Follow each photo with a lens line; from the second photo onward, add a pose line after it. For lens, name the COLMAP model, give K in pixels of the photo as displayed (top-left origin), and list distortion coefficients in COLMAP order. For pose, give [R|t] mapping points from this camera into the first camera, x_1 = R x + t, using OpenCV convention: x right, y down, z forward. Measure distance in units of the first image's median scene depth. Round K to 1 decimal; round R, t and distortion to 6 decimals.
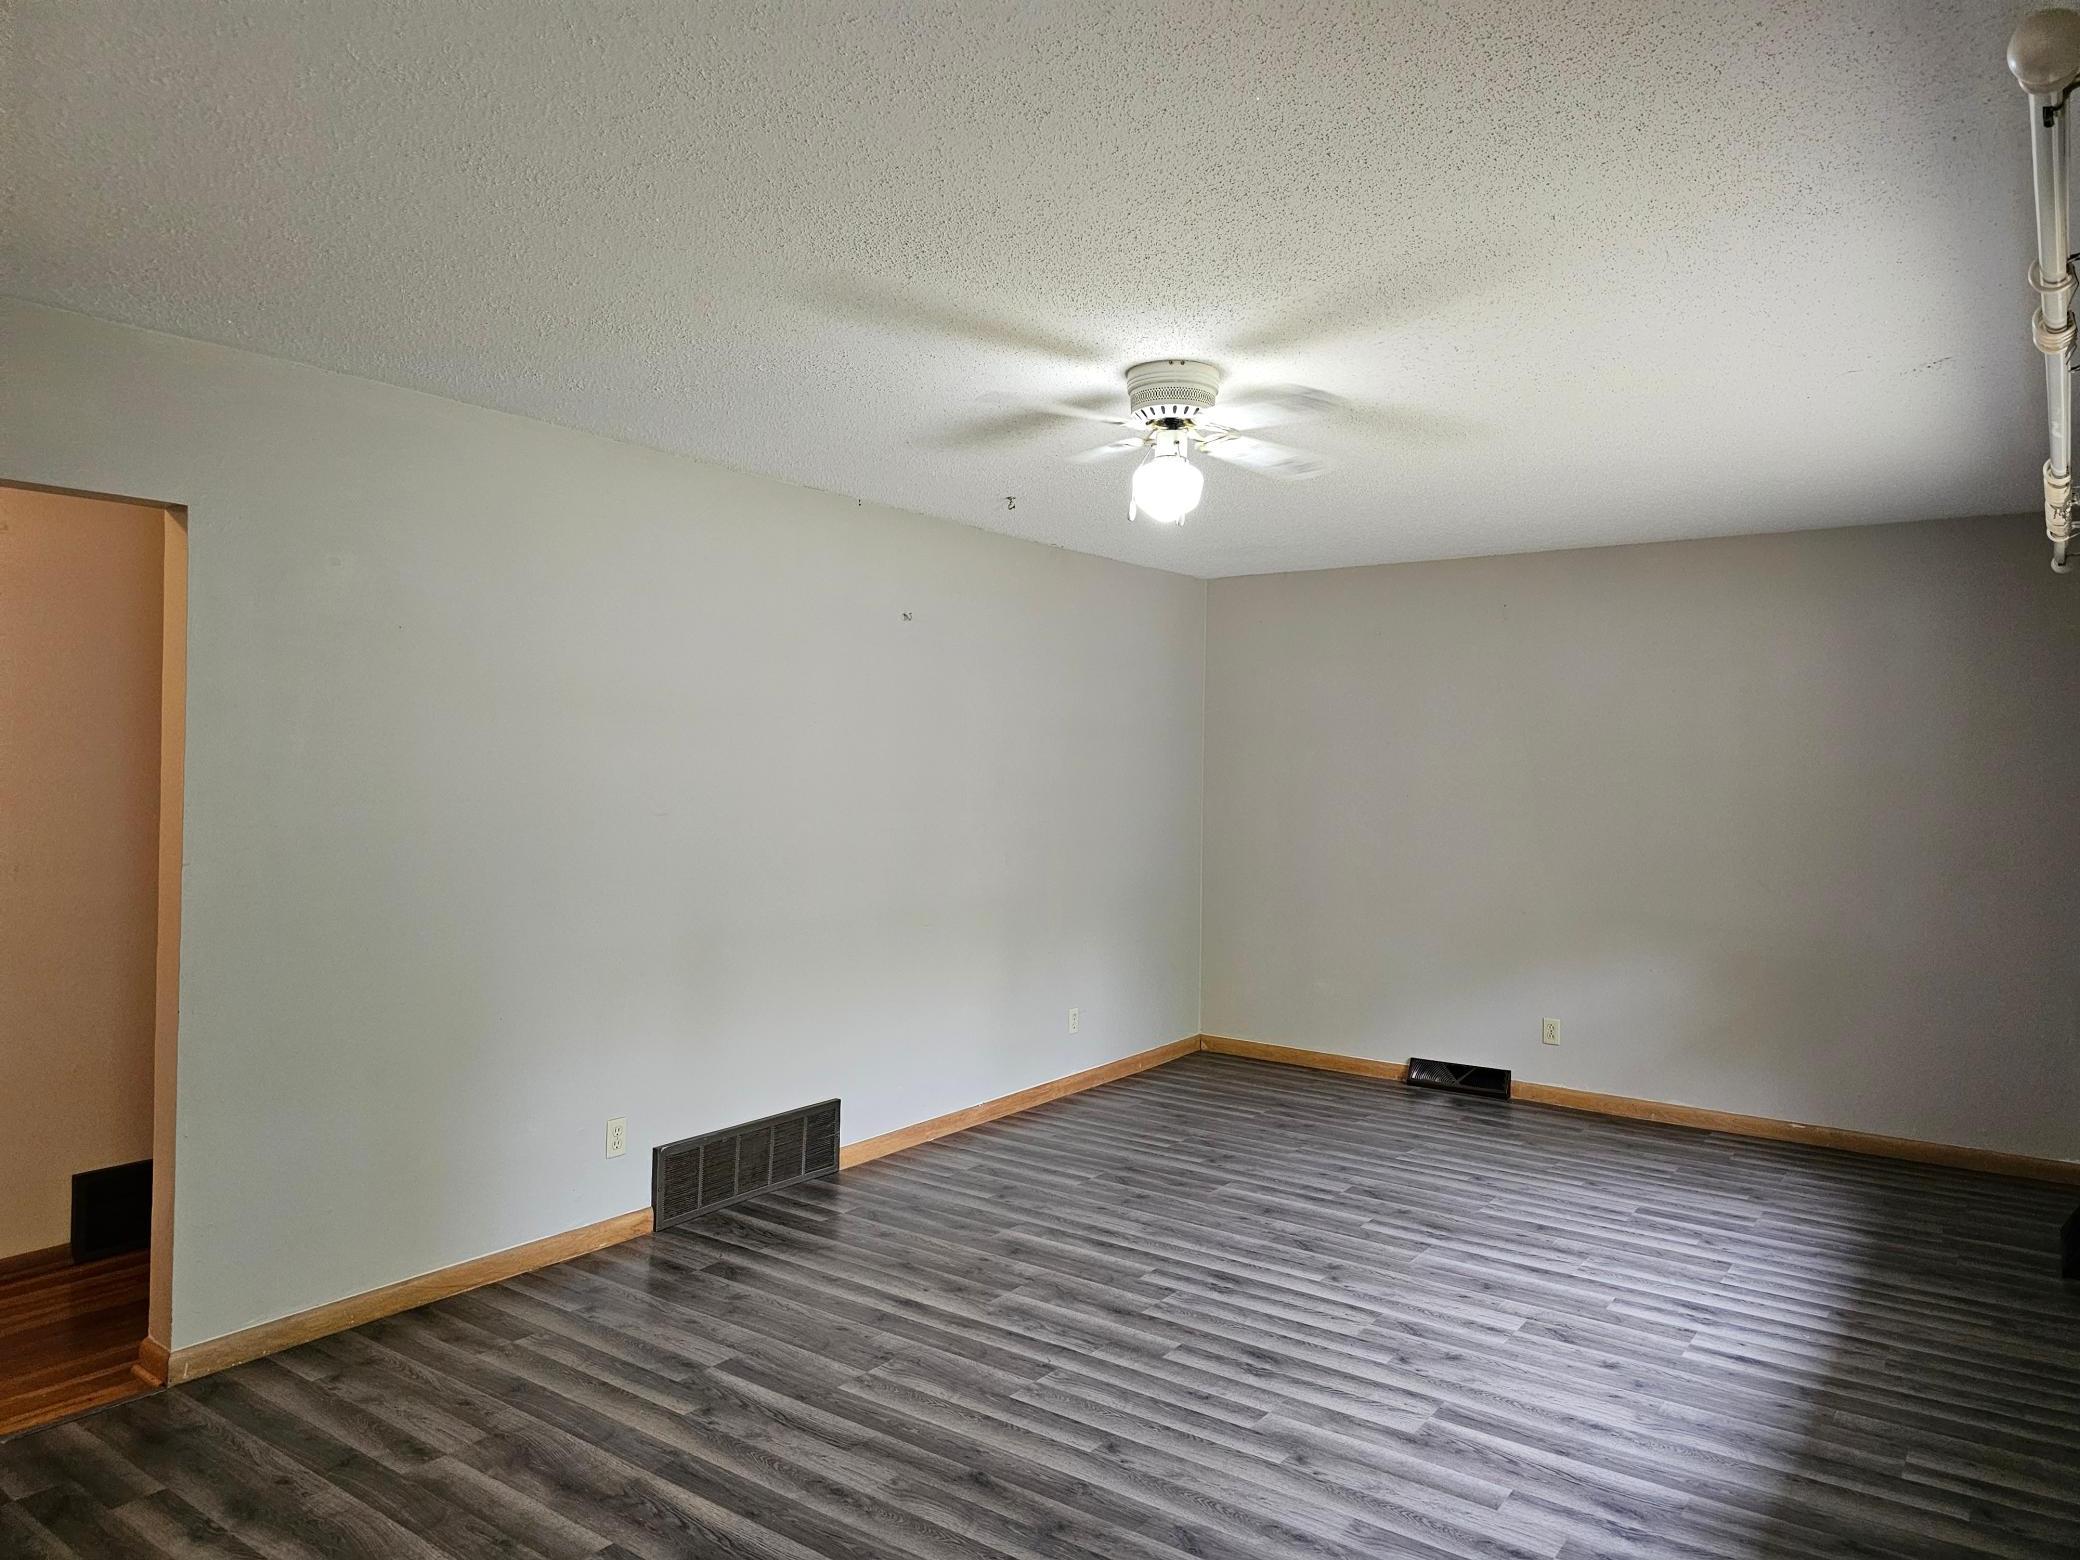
lens RADIAL K [[1401.4, 0, 1042.6], [0, 1401.4, 774.8], [0, 0, 1]] dist [0.024891, 0.001682]
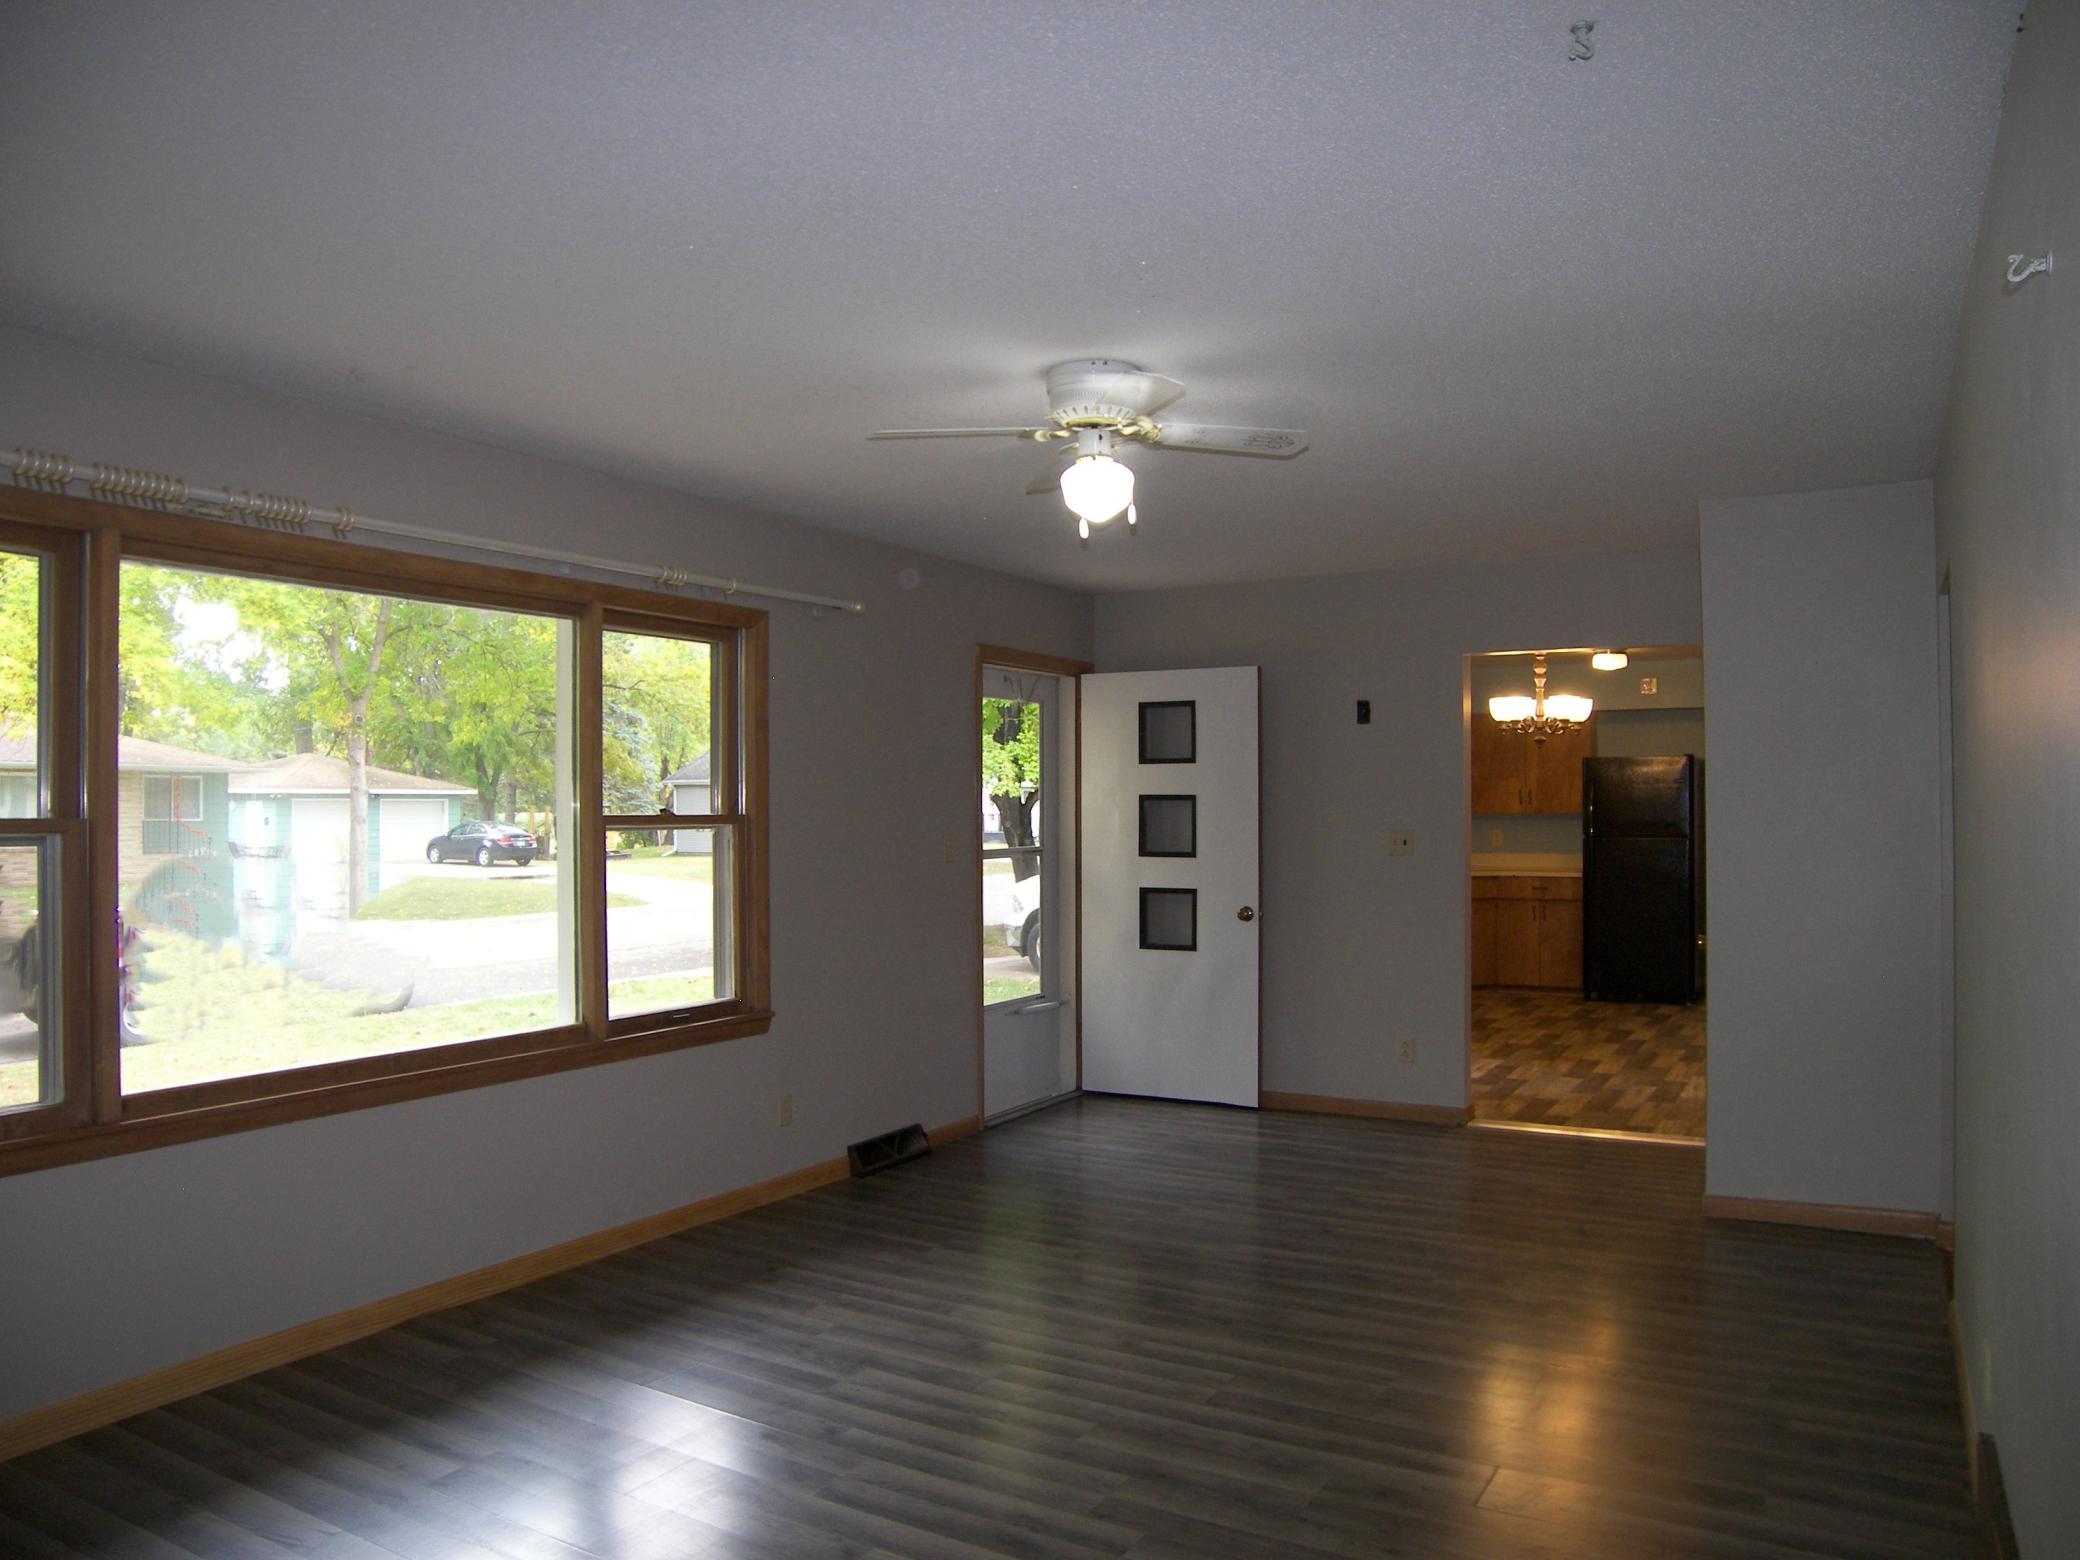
lens RADIAL K [[1401.4, 0, 1038.3], [0, 1401.4, 786.8], [0, 0, 1]] dist [0.024891, 0.001682]
pose [[-0.995445, -0.011910, -0.094594, 0.218987], [-0.012040, 0.999927, 0.000812, 0.002159], [0.094577, 0.001947, -0.995516, 1.949746]]
